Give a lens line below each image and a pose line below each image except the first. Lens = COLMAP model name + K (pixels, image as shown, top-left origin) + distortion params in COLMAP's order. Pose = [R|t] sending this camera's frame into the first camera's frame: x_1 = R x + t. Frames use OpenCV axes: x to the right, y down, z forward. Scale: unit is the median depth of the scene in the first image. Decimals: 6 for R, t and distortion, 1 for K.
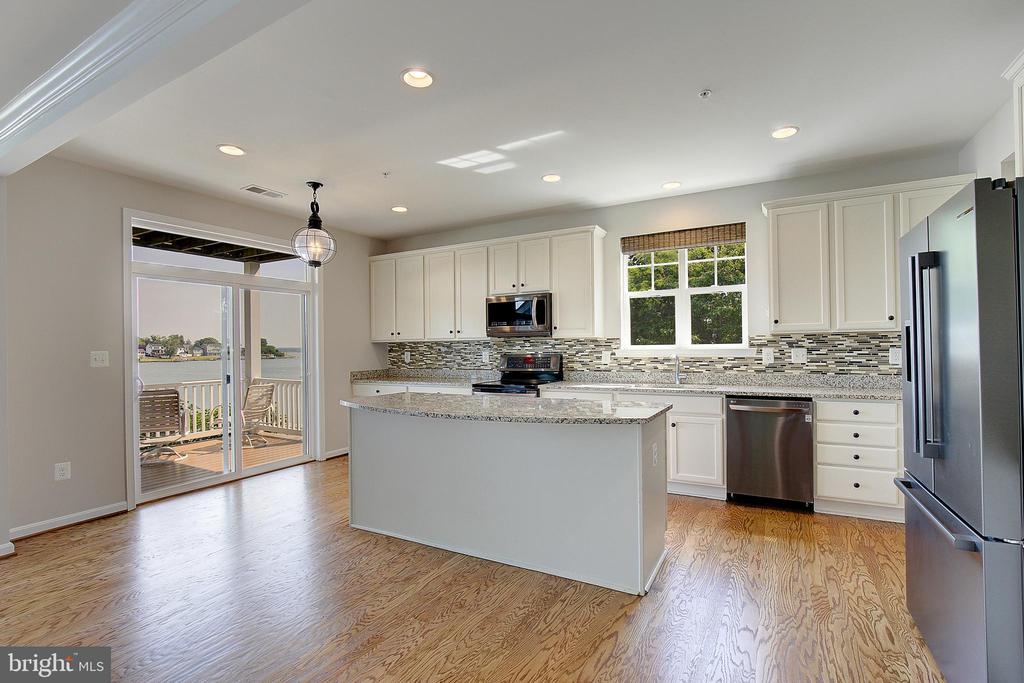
lens RADIAL K [[470.1, 0, 519.9], [0, 470.1, 342.7], [0, 0, 1]] dist [-0.022193, 0.006230]
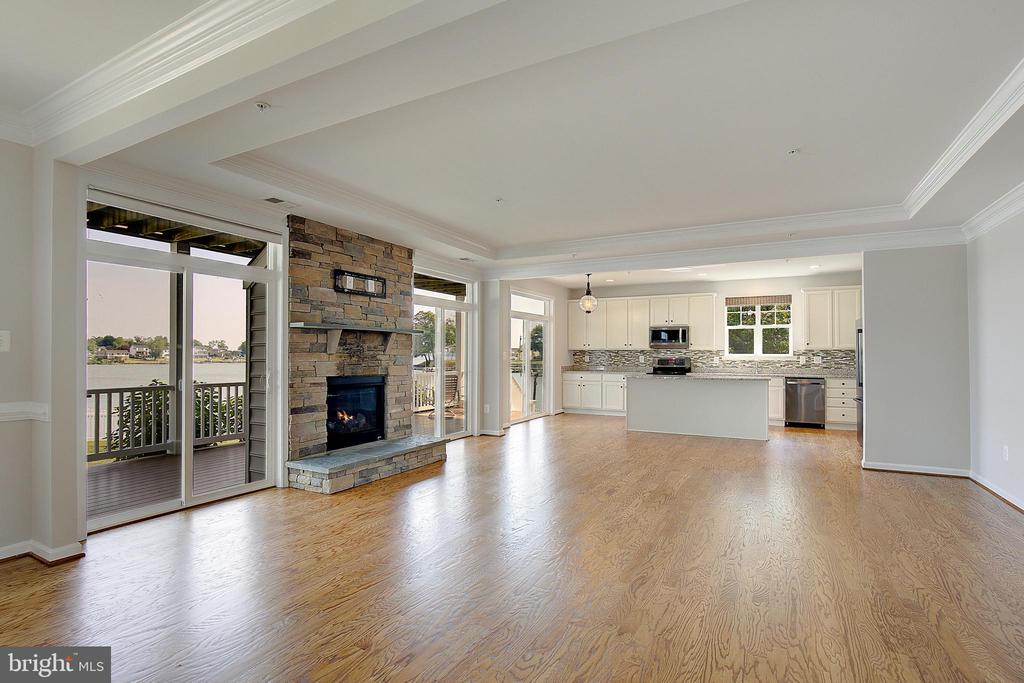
lens RADIAL K [[470.1, 0, 520.8], [0, 470.1, 346.4], [0, 0, 1]] dist [-0.022193, 0.006230]
pose [[0.999833, 0.017581, 0.004977, -0.646680], [-0.017537, 0.999808, -0.008763, 0.006792], [-0.005131, 0.008675, 0.999949, -0.942351]]
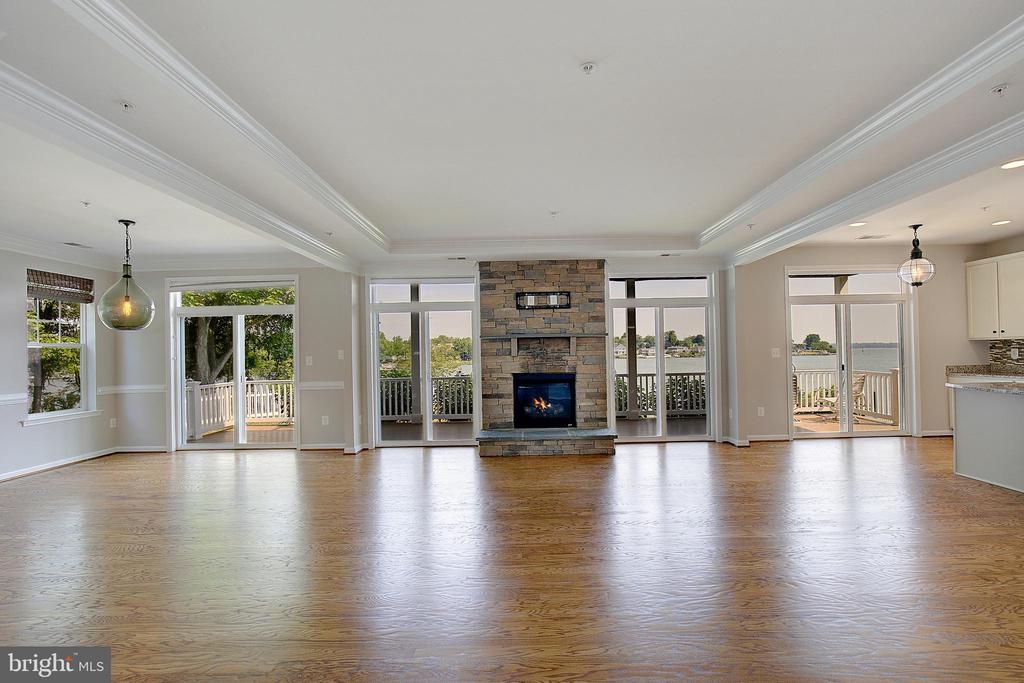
lens RADIAL K [[470.1, 0, 524.5], [0, 470.1, 346.7], [0, 0, 1]] dist [-0.022193, 0.006230]
pose [[0.489082, -0.003404, -0.872231, 0.156328], [0.018835, 0.999800, 0.006659, -0.015098], [0.872034, -0.019685, 0.489049, -0.569967]]
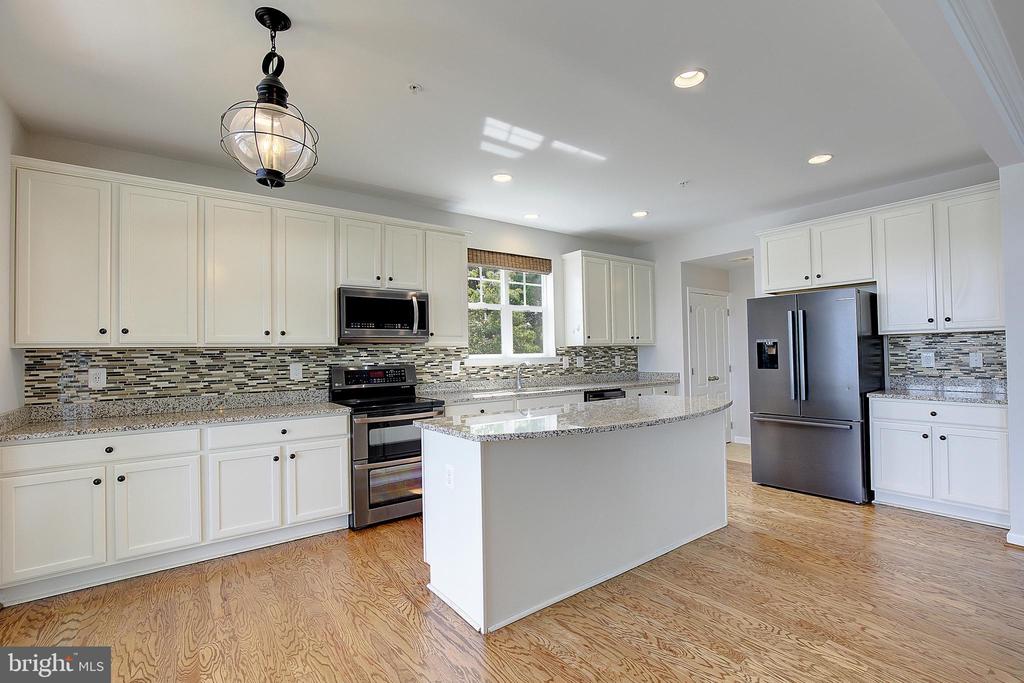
lens RADIAL K [[470.1, 0, 521.1], [0, 470.1, 347.9], [0, 0, 1]] dist [-0.022193, 0.006230]
pose [[0.406246, 0.015305, 0.913636, -0.670538], [0.000292, 0.999857, -0.016879, 0.008548], [-0.913764, 0.007124, 0.406183, 0.497827]]
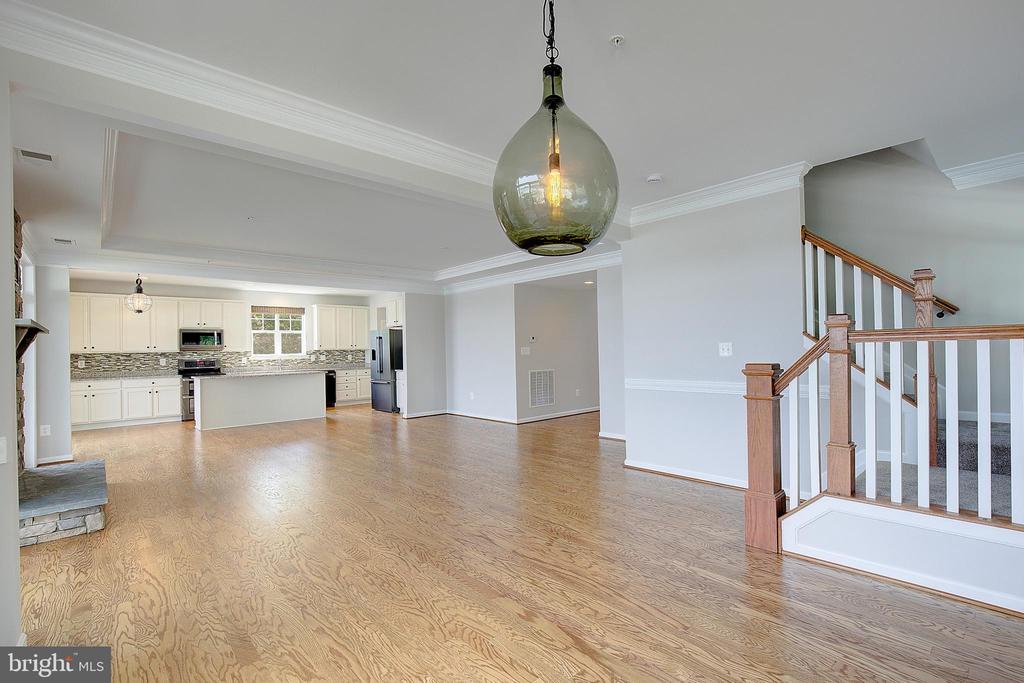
lens RADIAL K [[470.1, 0, 514.2], [0, 470.1, 349.6], [0, 0, 1]] dist [-0.022193, 0.006230]
pose [[0.335293, 0.007183, 0.942087, -1.469180], [0.008266, 0.999910, -0.010566, 0.016303], [-0.942078, 0.011330, 0.335203, -0.916775]]
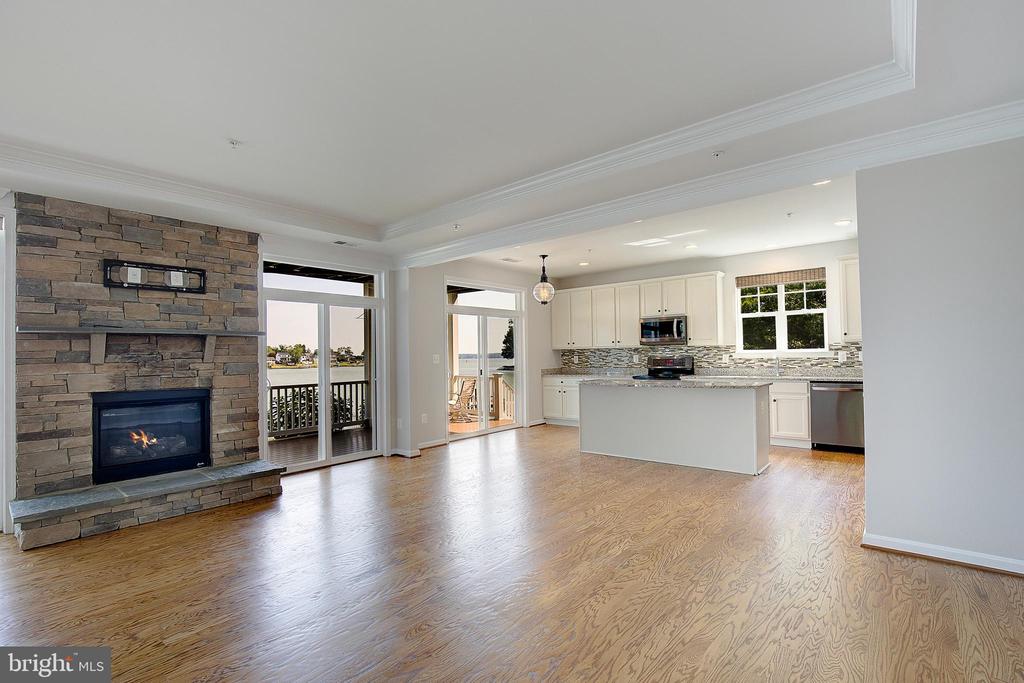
lens RADIAL K [[470.1, 0, 521.9], [0, 470.1, 344.1], [0, 0, 1]] dist [-0.022193, 0.006230]
pose [[0.981995, -0.008134, -0.188731, -0.171910], [0.005825, 0.999901, -0.012785, 0.001298], [0.188816, 0.011456, 0.981946, -0.581012]]
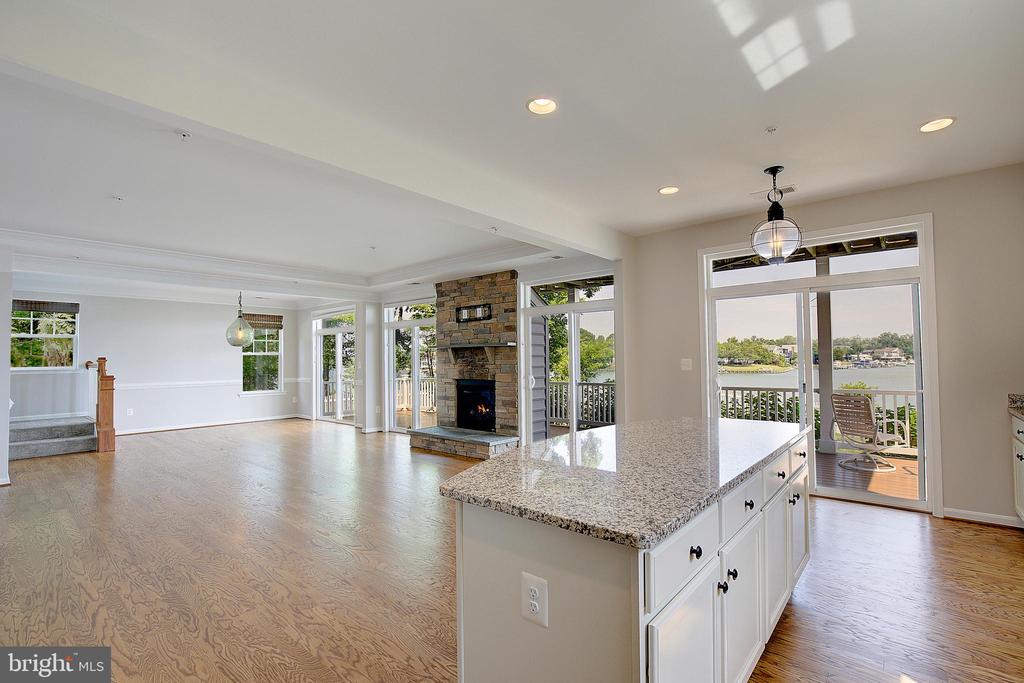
lens RADIAL K [[470.1, 0, 525.7], [0, 470.1, 347.7], [0, 0, 1]] dist [-0.022193, 0.006230]
pose [[-0.195431, -0.006949, -0.980693, 0.427627], [0.023241, 0.999661, -0.011715, -0.008938], [0.980442, -0.025082, -0.195204, 0.610386]]
